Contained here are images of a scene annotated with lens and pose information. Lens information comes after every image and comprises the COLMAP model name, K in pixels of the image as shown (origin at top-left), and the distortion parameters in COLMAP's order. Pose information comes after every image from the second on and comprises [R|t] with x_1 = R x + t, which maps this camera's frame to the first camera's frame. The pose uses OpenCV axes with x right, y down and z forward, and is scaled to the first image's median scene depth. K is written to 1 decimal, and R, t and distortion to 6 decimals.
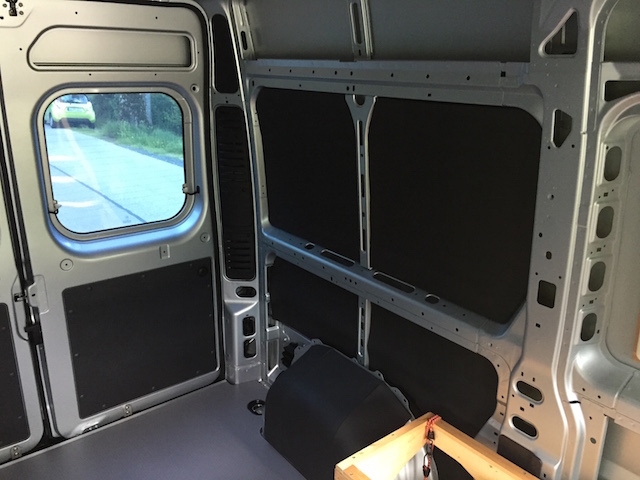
lens RADIAL K [[544.3, 0, 321.0], [0, 544.3, 241.0], [0, 0, 1]] dist [0.061729, -0.074183]
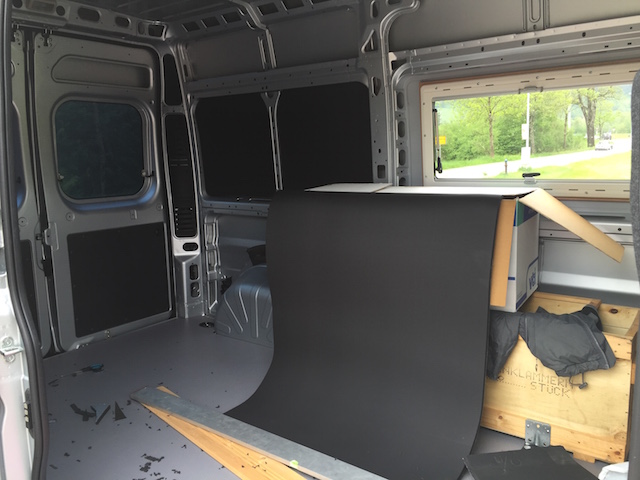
lens RADIAL K [[544.3, 0, 319.3], [0, 544.3, 237.9], [0, 0, 1]] dist [0.061729, -0.074183]
pose [[0.966972, -0.068534, 0.245497, -0.186147], [0.107347, 0.983087, -0.148380, 0.364930], [-0.231176, 0.169833, 0.957974, -0.483541]]
